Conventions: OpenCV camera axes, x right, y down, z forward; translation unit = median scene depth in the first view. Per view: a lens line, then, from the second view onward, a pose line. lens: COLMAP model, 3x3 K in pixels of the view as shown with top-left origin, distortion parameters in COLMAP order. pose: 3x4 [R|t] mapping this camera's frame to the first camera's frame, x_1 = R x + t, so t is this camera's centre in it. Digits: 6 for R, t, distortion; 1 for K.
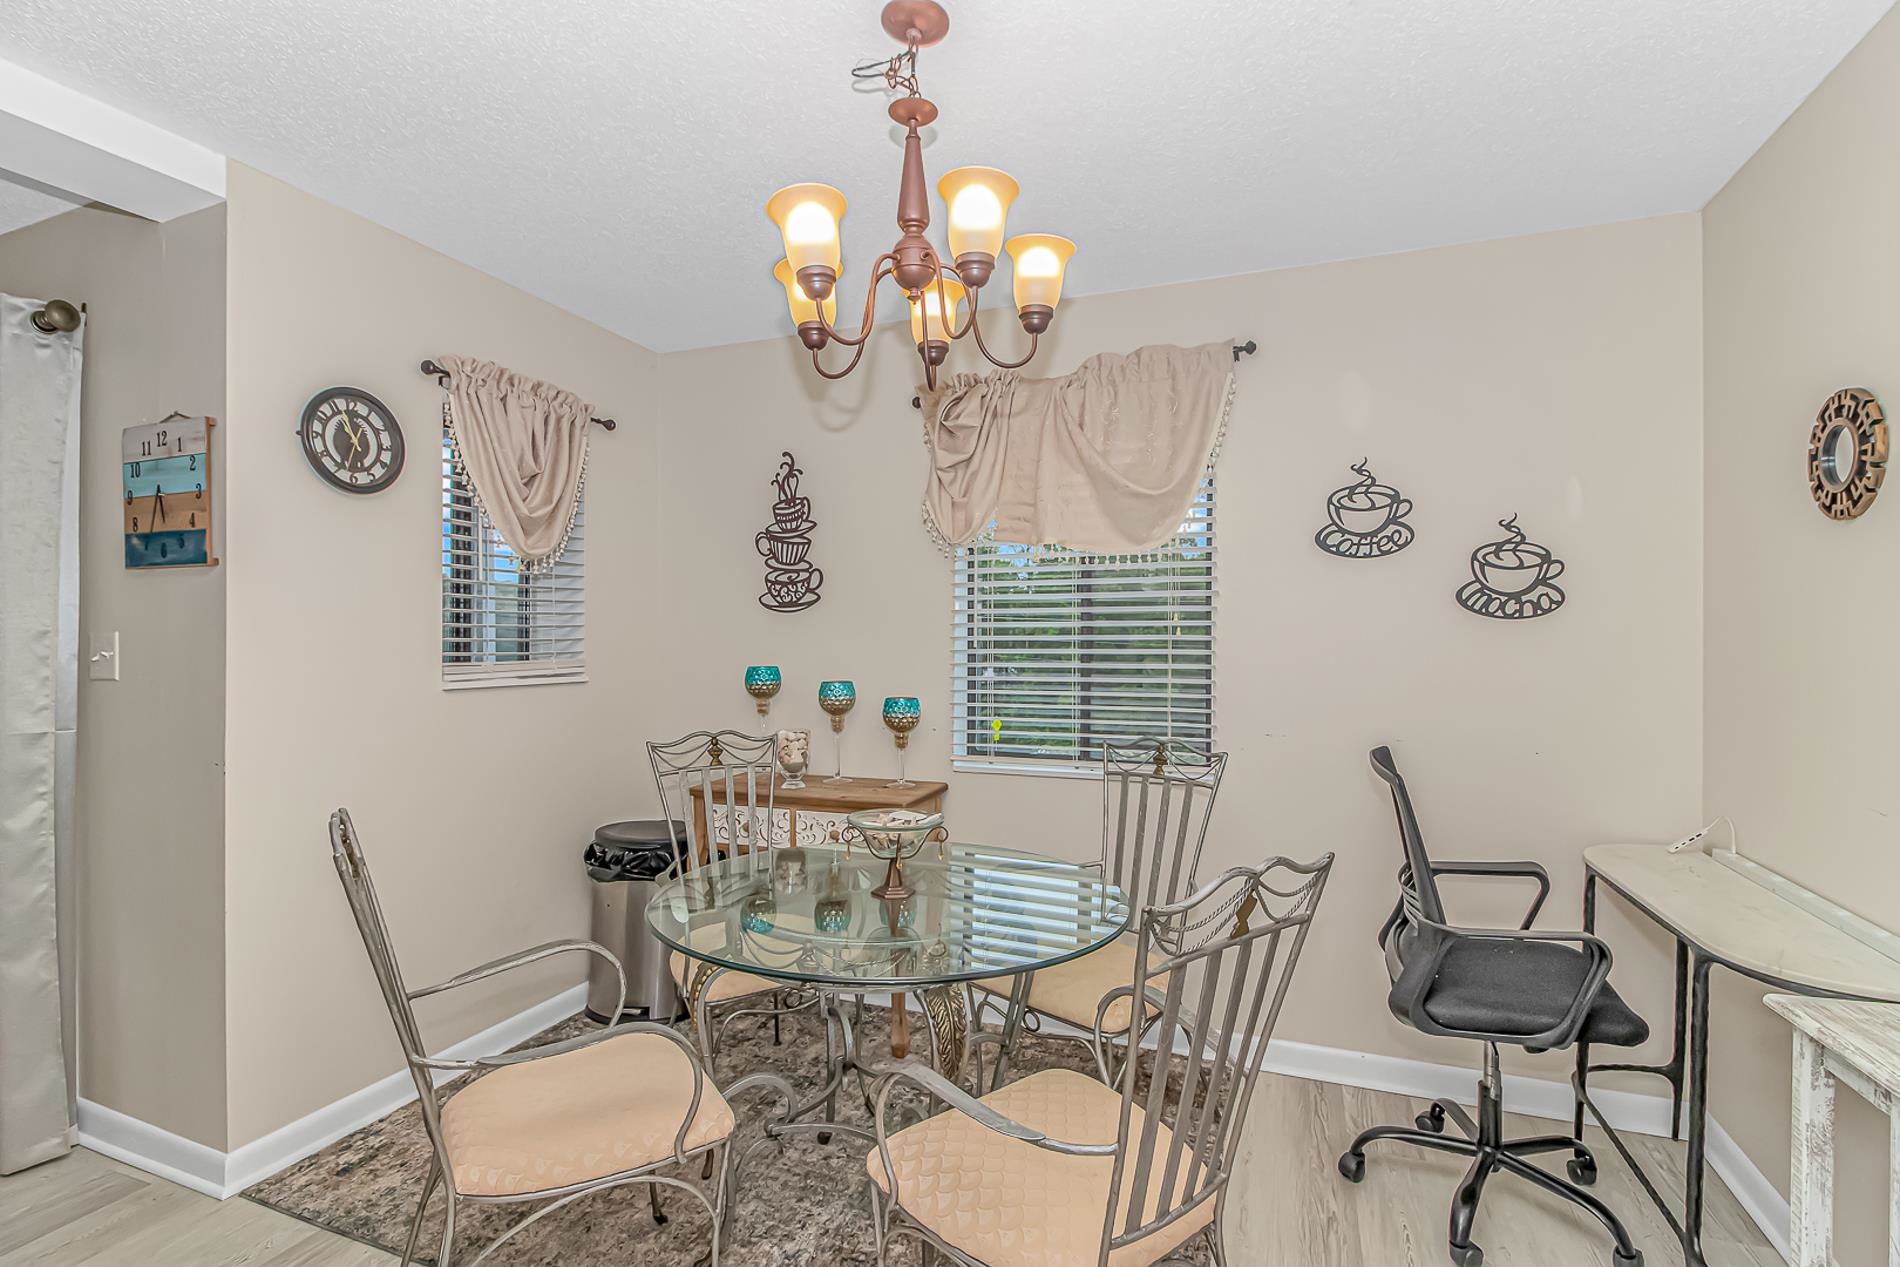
lens RADIAL K [[883.7, 0, 929.7], [0, 883.7, 640.2], [0, 0, 1]] dist [0.001743, -0.005876]
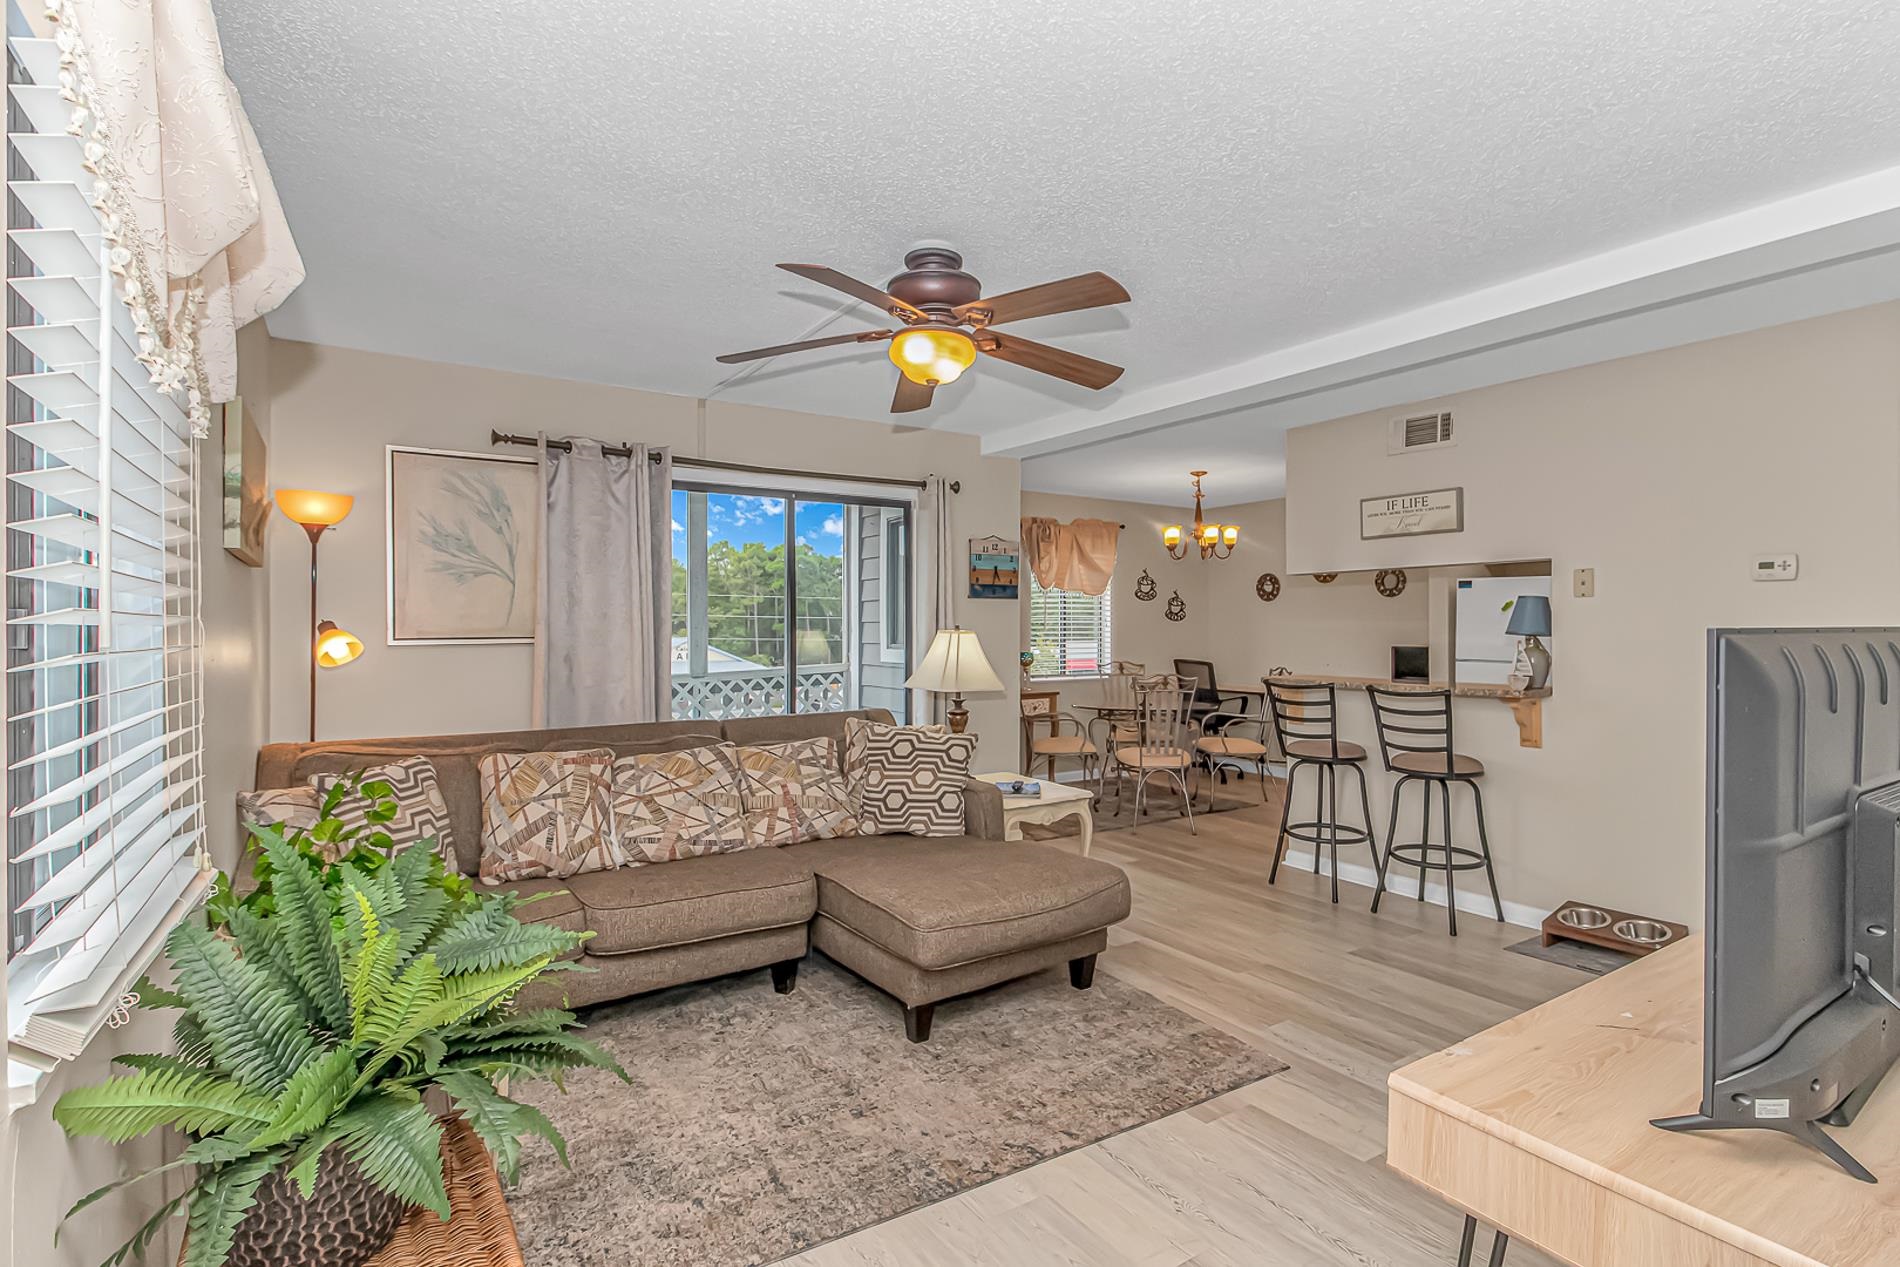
lens RADIAL K [[883.7, 0, 966.9], [0, 883.7, 629.1], [0, 0, 1]] dist [0.001743, -0.005876]
pose [[0.581932, -0.005549, 0.813218, -1.887073], [0.001813, 0.999983, 0.005527, -0.009765], [-0.813235, -0.001742, 0.581933, -0.227810]]
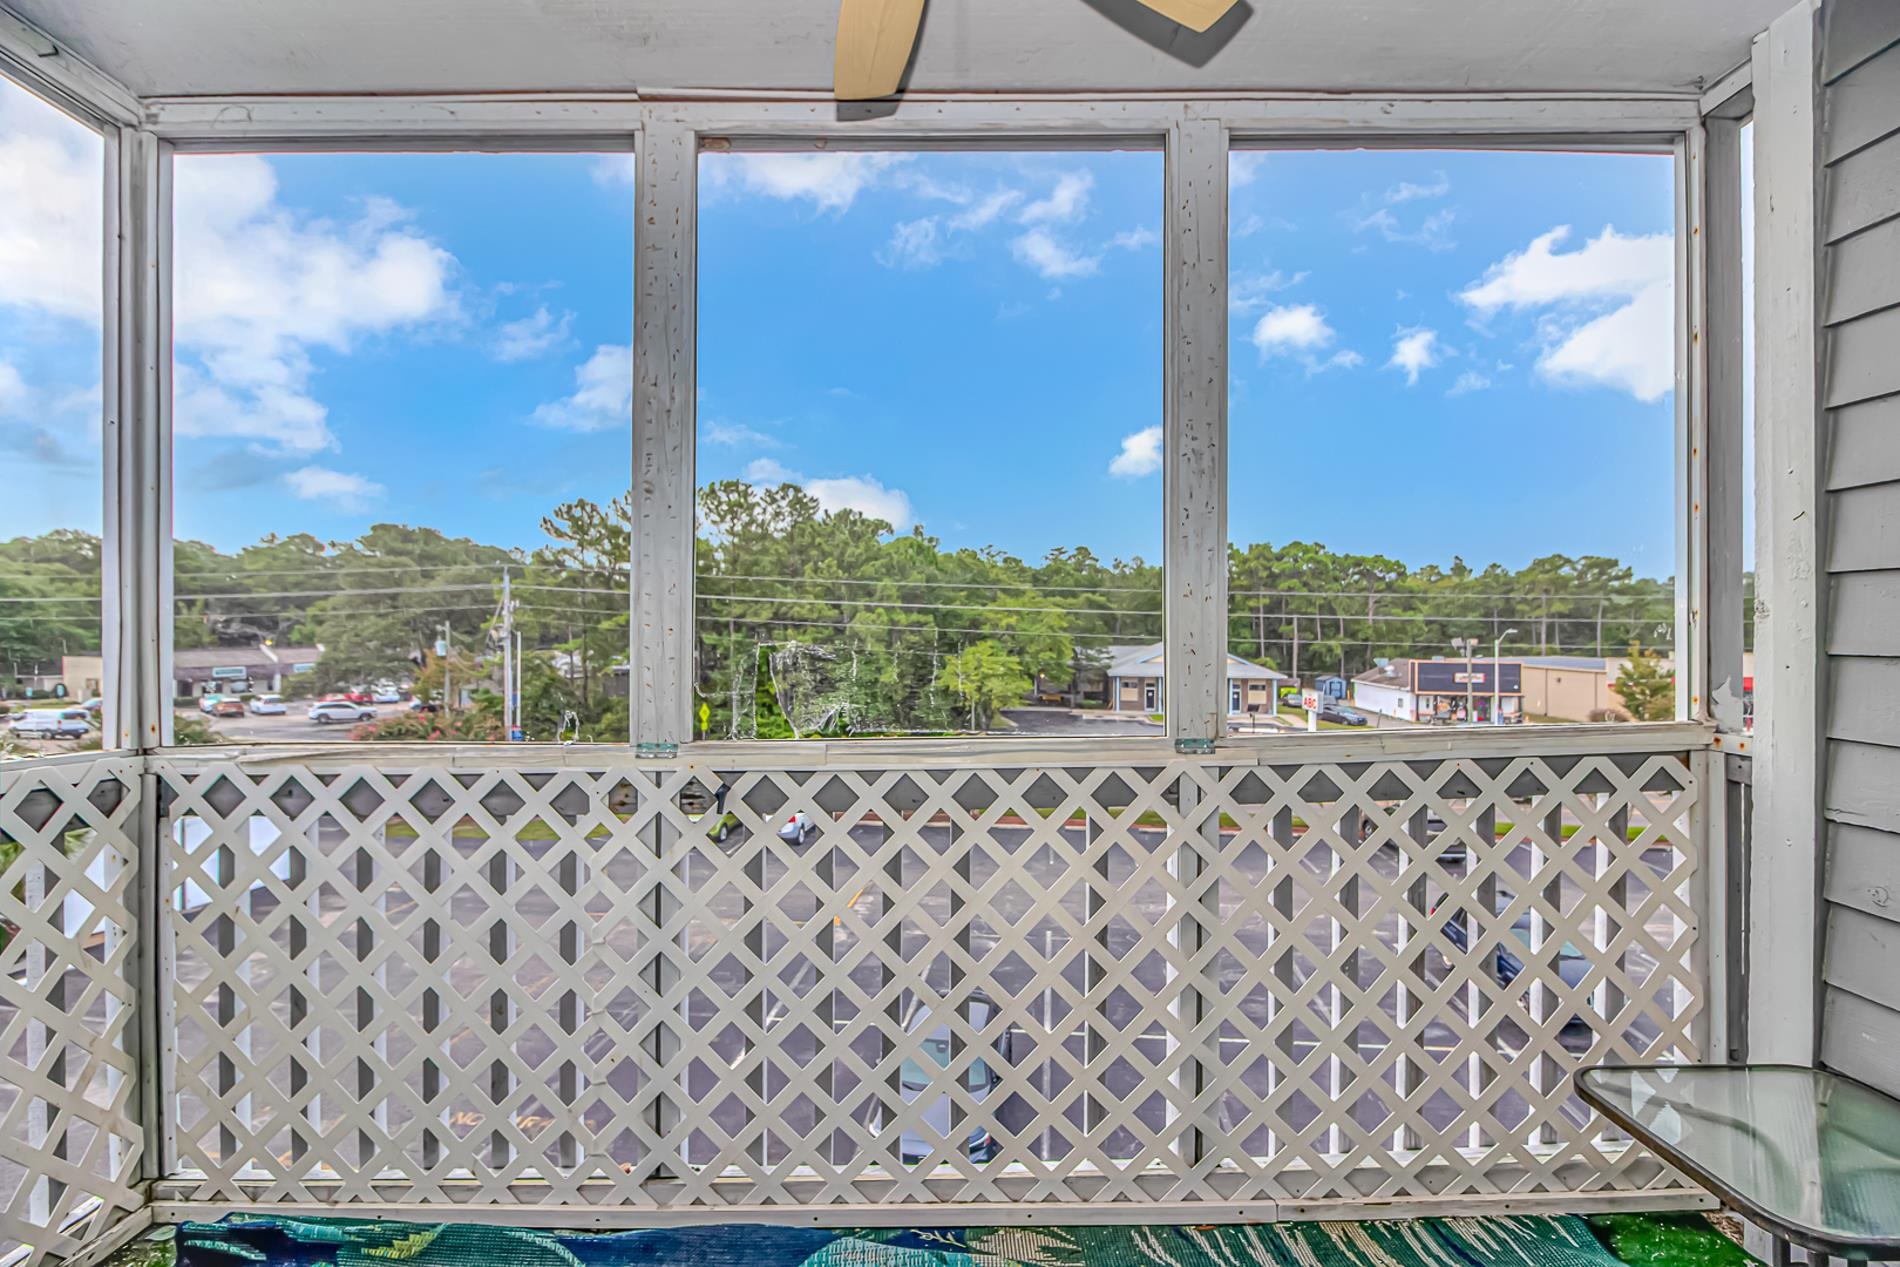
lens RADIAL K [[883.7, 0, 953.3], [0, 883.7, 629.0], [0, 0, 1]] dist [0.001743, -0.005876]
pose [[0.928576, 0.003349, 0.371128, -1.070491], [-0.005418, 0.999975, 0.004531, 0.018218], [-0.371103, -0.006218, 0.928571, 0.832131]]
